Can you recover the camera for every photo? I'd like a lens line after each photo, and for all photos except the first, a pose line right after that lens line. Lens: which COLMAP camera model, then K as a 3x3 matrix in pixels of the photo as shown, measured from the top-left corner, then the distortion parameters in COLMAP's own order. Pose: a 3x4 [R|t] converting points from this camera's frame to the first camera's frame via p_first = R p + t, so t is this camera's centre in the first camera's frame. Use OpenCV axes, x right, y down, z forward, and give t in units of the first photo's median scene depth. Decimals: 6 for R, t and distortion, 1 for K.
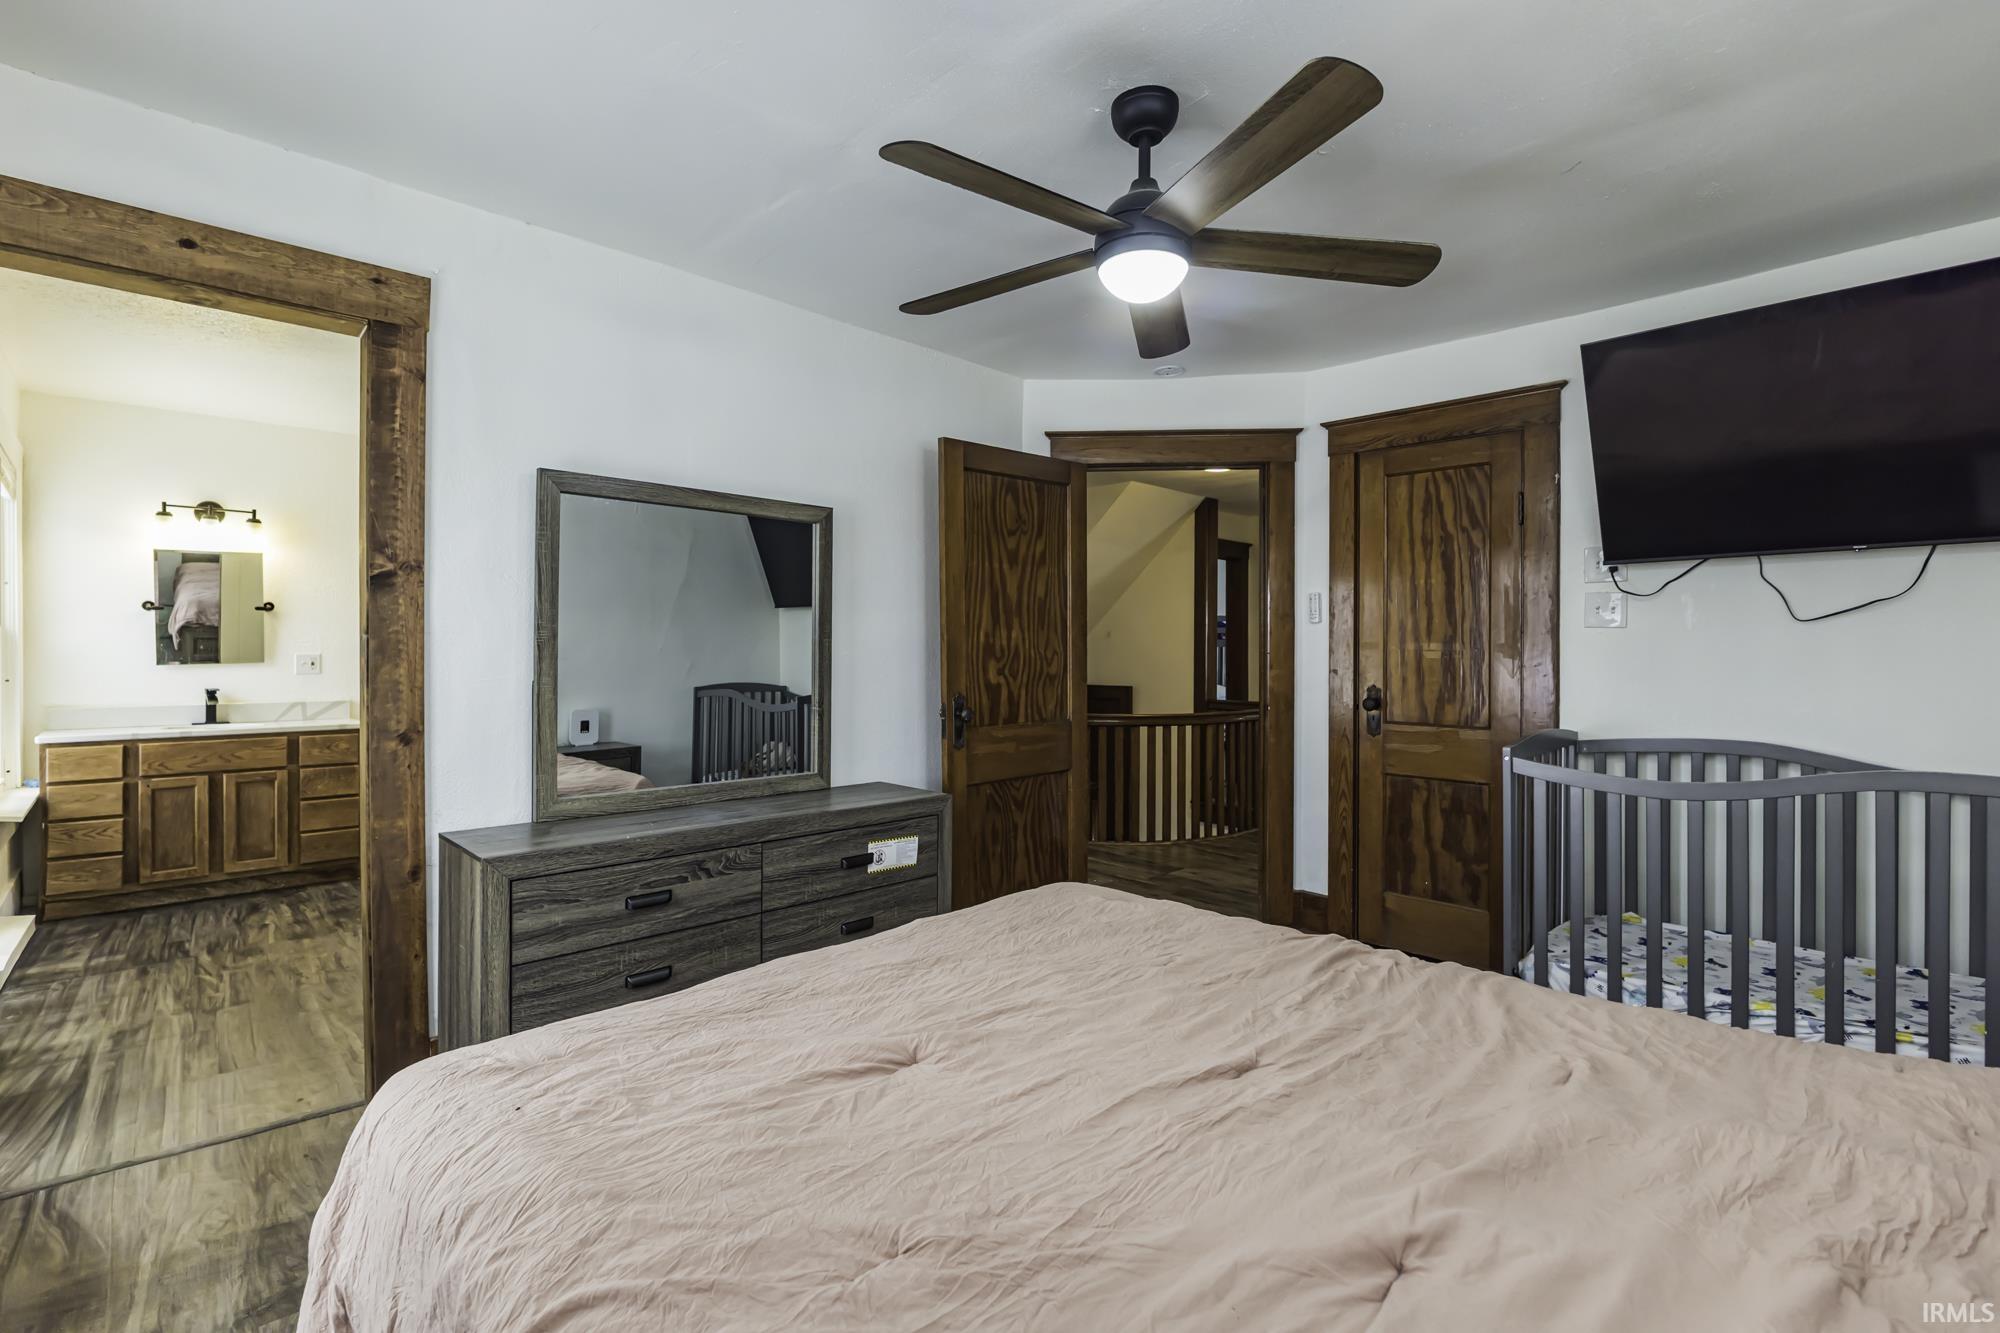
lens RADIAL K [[890.3, 0, 998.2], [0, 890.3, 650.6], [0, 0, 1]] dist [-0.027645, -0.000014]
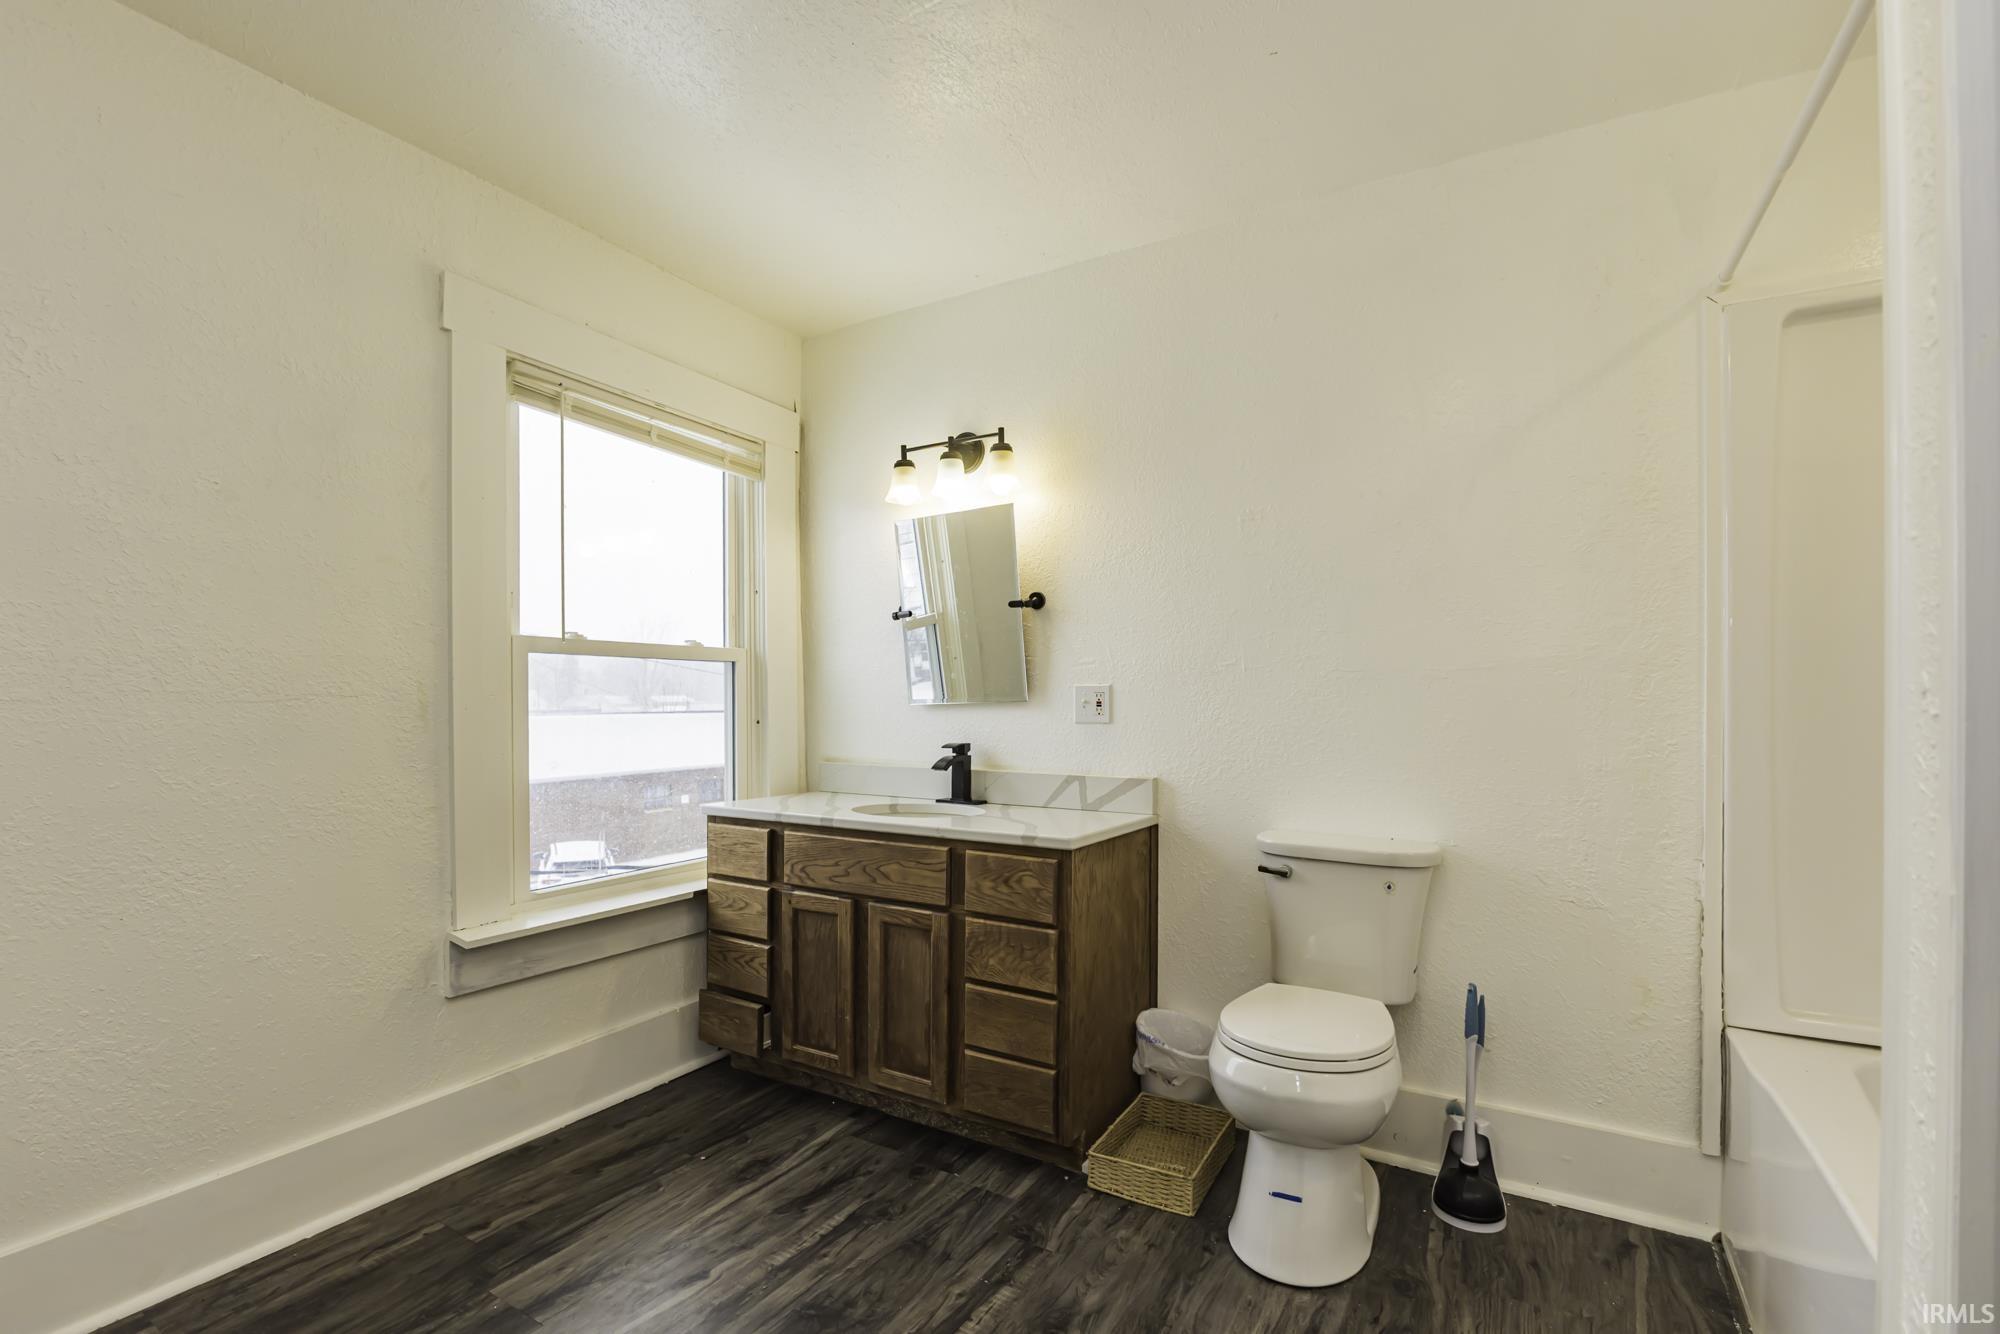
lens RADIAL K [[890.3, 0, 957.5], [0, 890.3, 713.8], [0, 0, 1]] dist [-0.027645, -0.000014]
pose [[0.223613, 0.006938, -0.974653, -0.331928], [0.000894, 0.999973, 0.007323, 0.019730], [0.974677, -0.002509, 0.223601, 0.924025]]
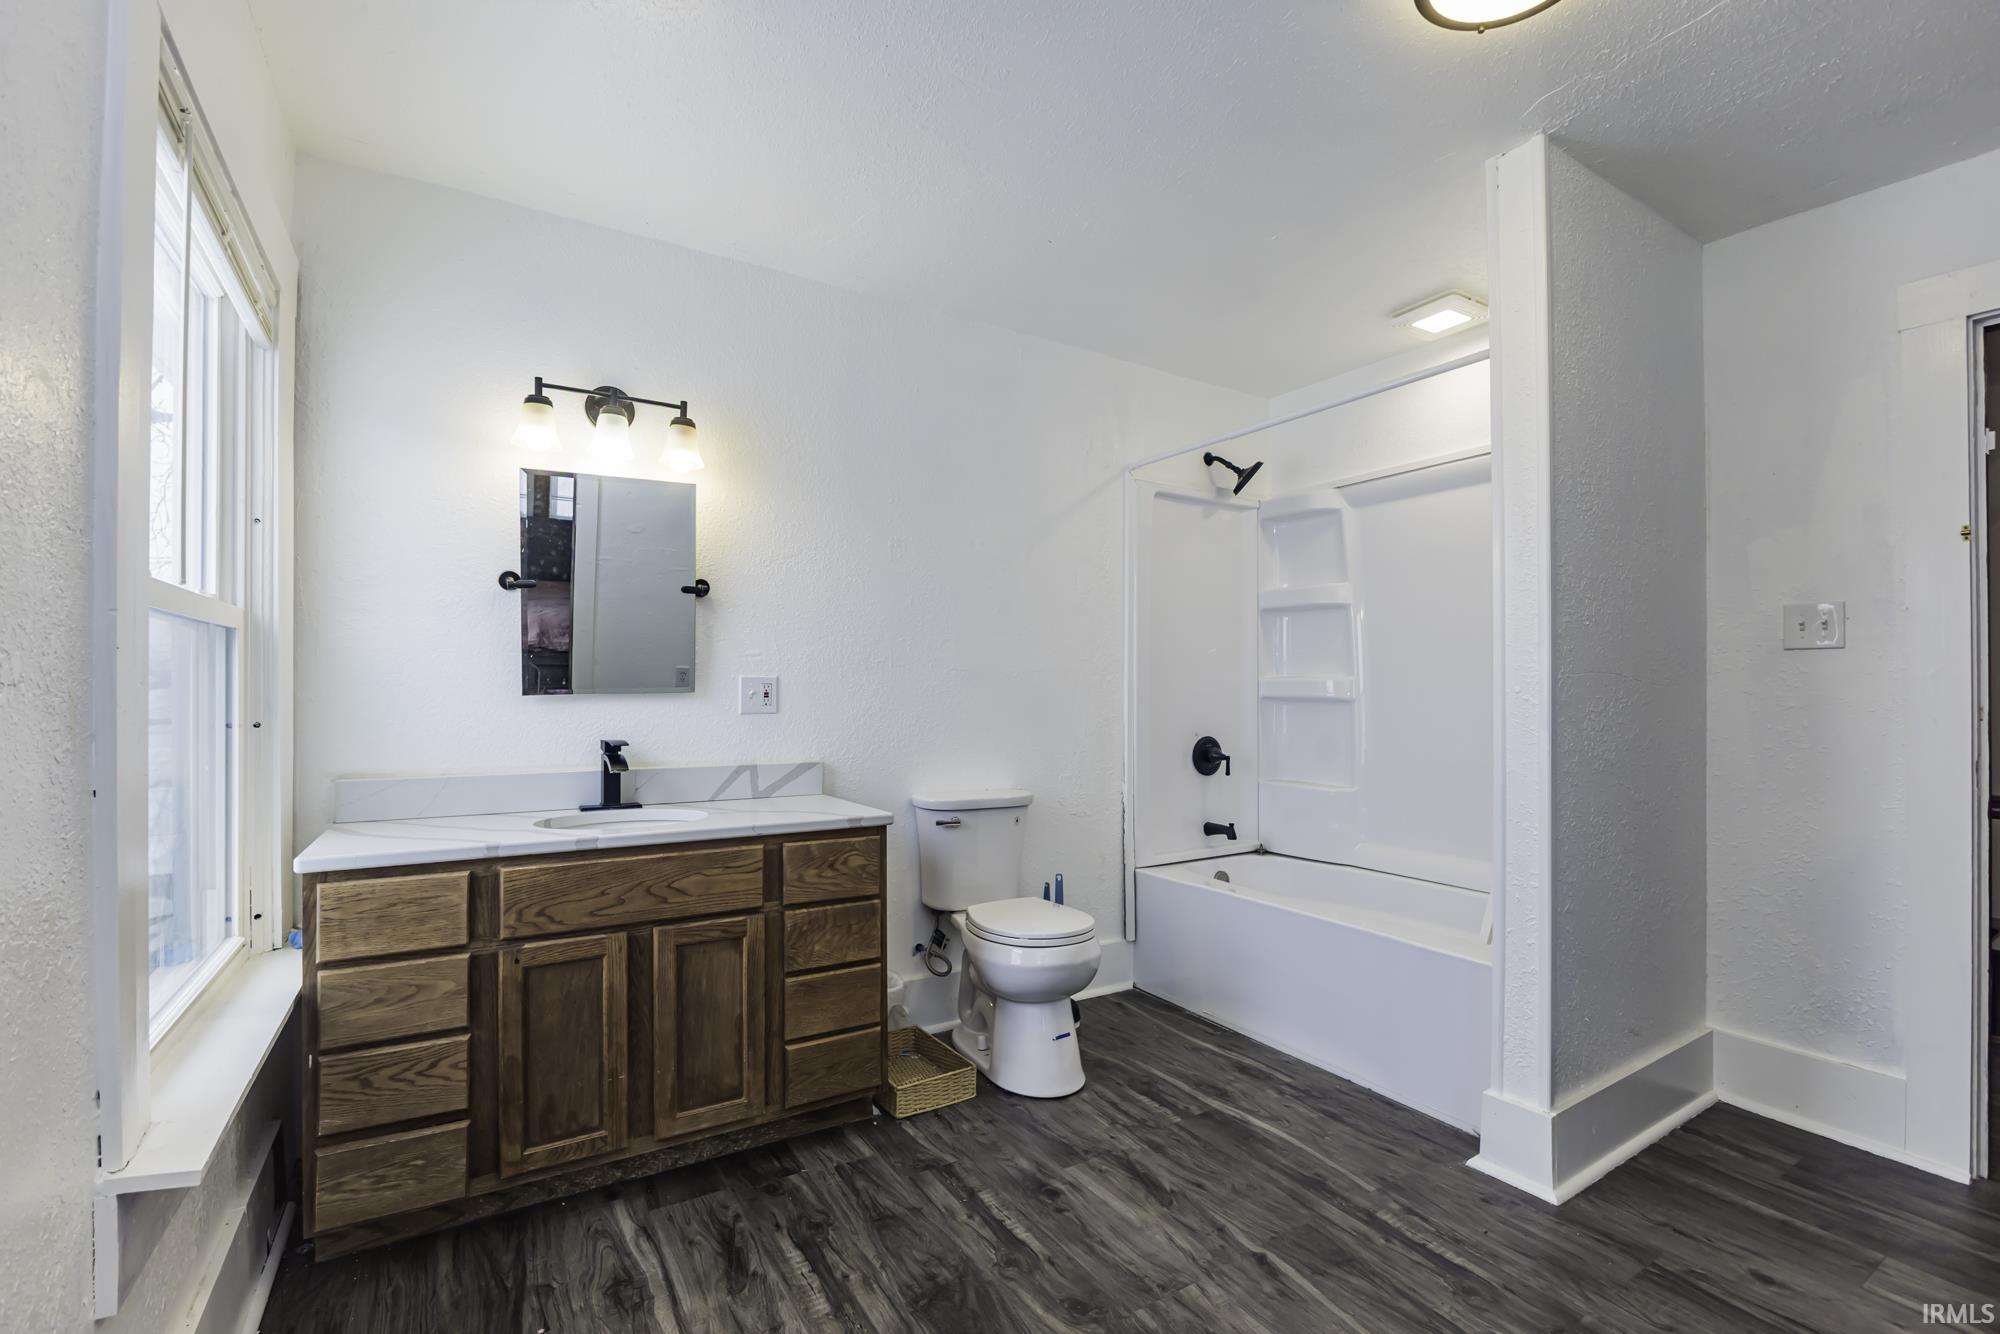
lens RADIAL K [[890.3, 0, 1016.4], [0, 890.3, 676.6], [0, 0, 1]] dist [-0.027645, -0.000014]
pose [[0.975314, -0.007440, -0.220699, -0.591201], [0.004100, 0.999870, -0.015588, 0.015431], [0.220787, 0.014298, 0.975217, 0.575114]]
